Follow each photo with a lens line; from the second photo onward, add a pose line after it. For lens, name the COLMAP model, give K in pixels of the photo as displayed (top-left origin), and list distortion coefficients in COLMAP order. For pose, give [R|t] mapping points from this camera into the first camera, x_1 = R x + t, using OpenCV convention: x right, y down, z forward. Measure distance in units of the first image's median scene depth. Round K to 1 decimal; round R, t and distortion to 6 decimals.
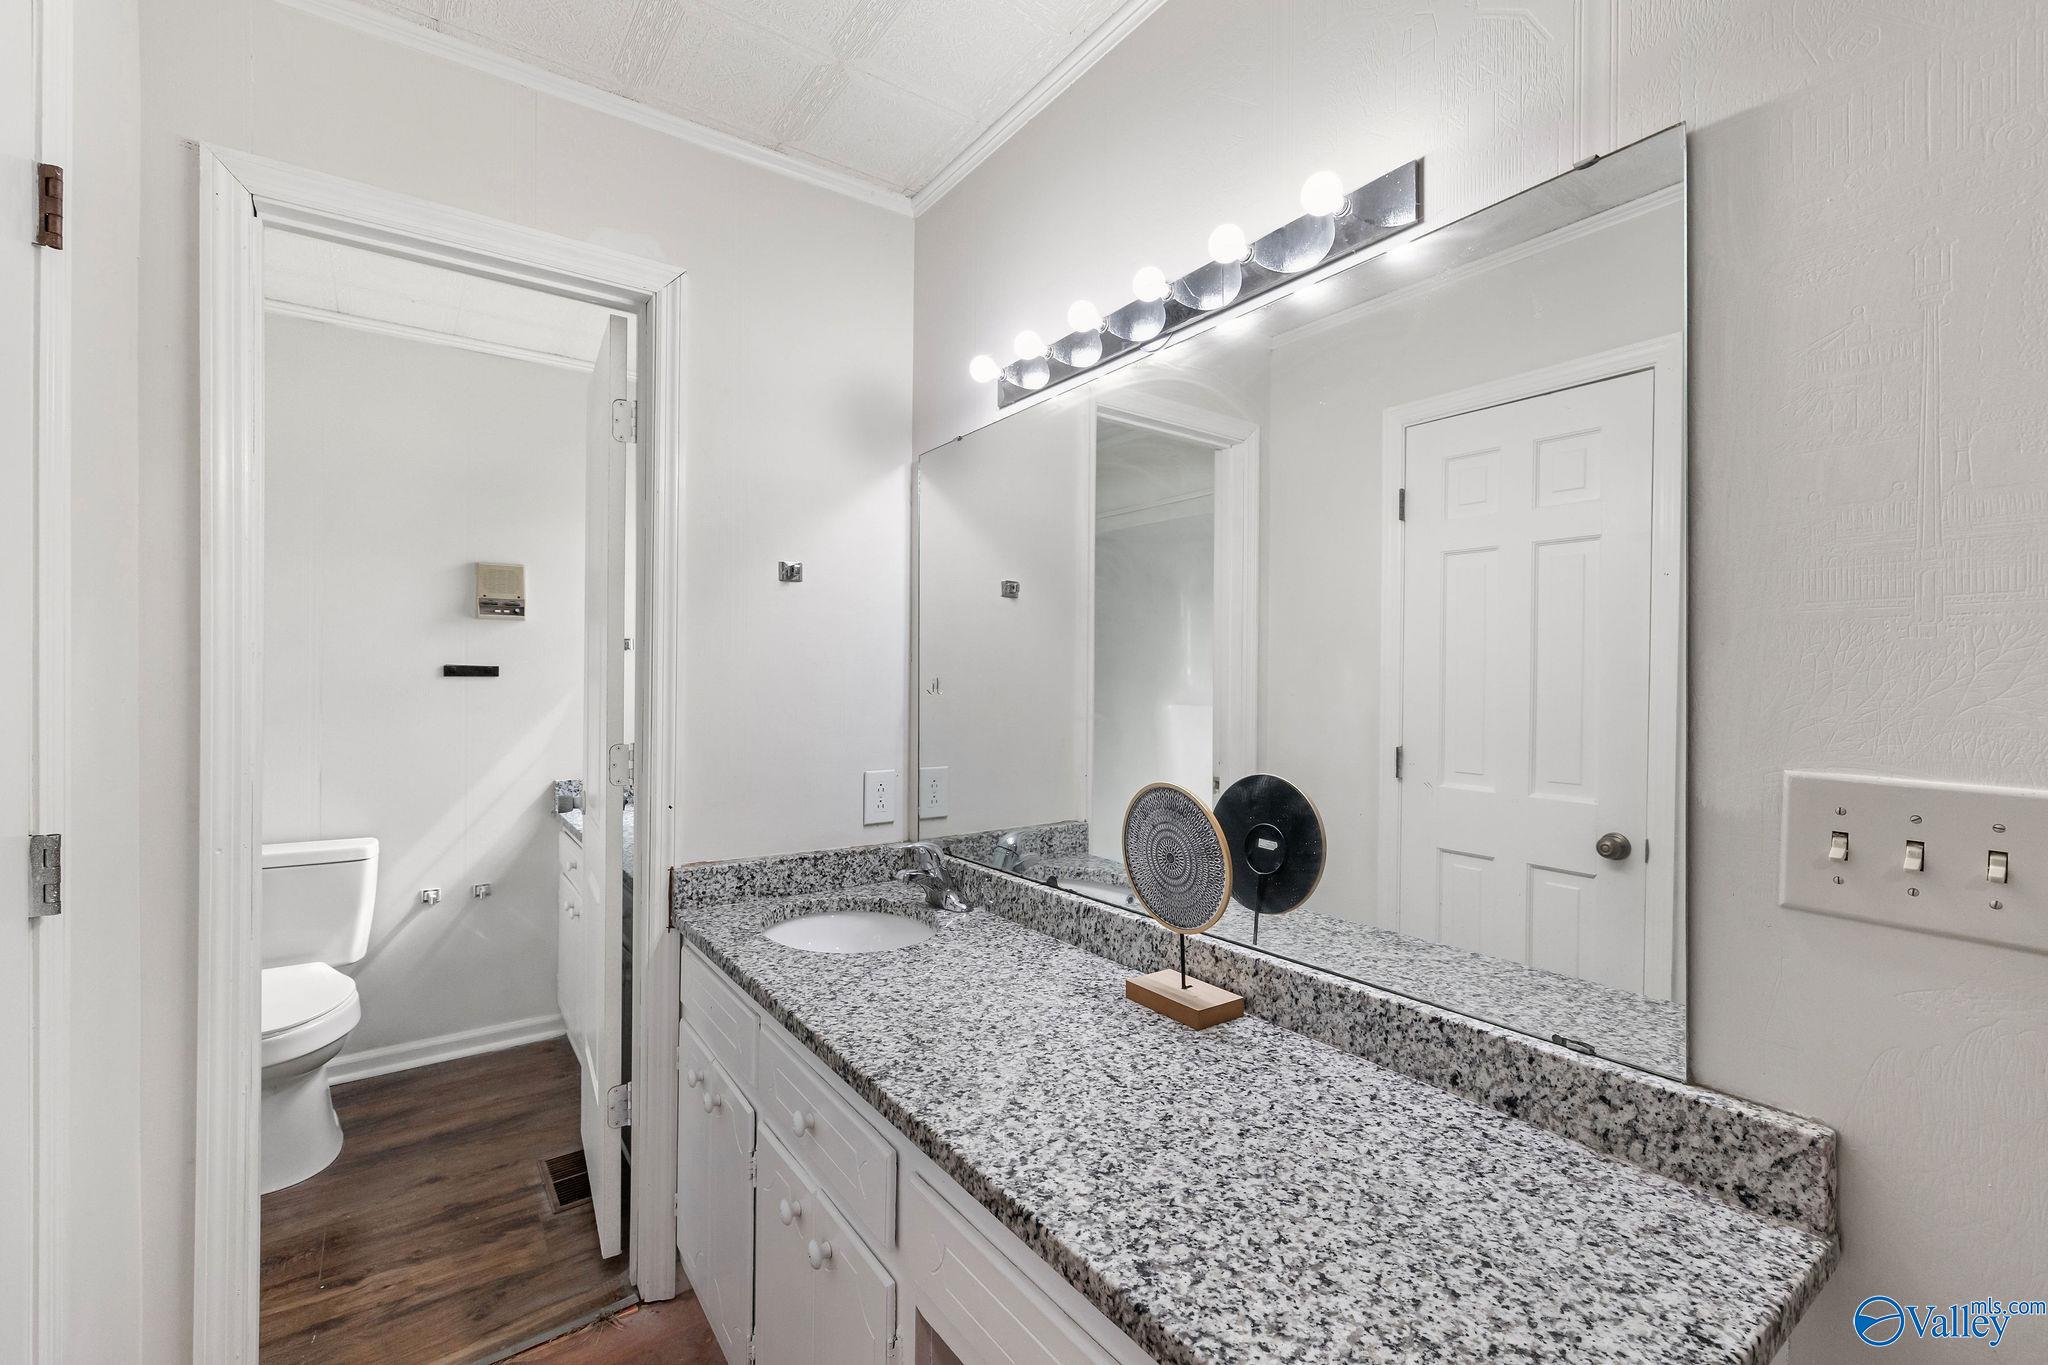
lens RADIAL K [[875.1, 0, 1017.2], [0, 875.1, 679.1], [0, 0, 1]] dist [-0.002810, 0.001135]
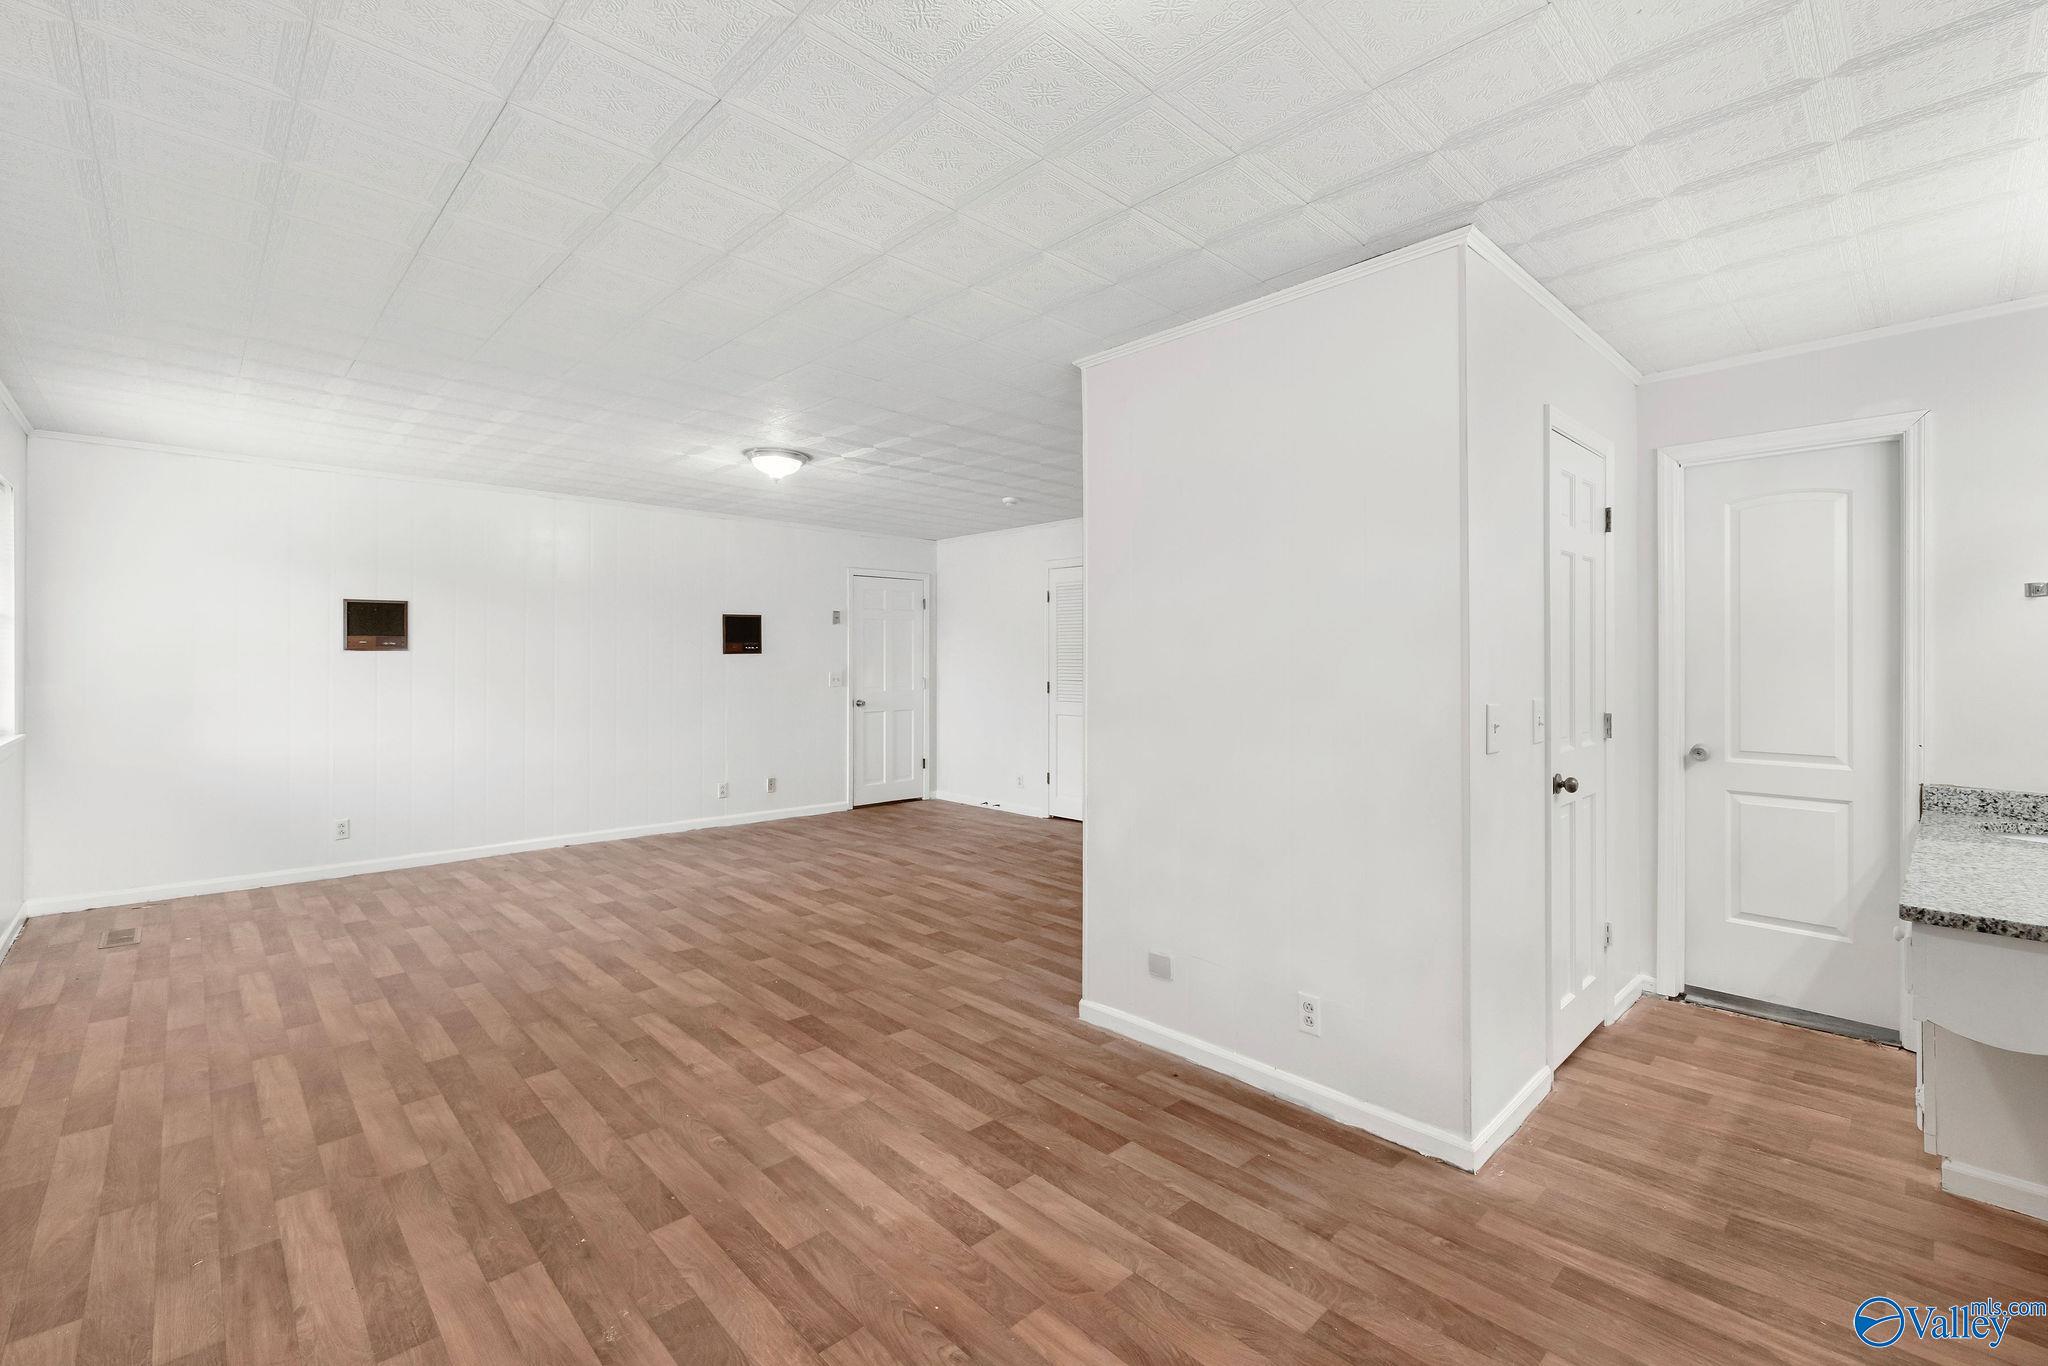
lens RADIAL K [[875.1, 0, 1021.2], [0, 875.1, 661.2], [0, 0, 1]] dist [-0.002810, 0.001135]
pose [[0.140565, -0.003961, -0.990064, 1.082205], [0.000584, 0.999992, -0.003918, -0.005420], [0.990071, -0.000028, 0.140566, -0.971645]]
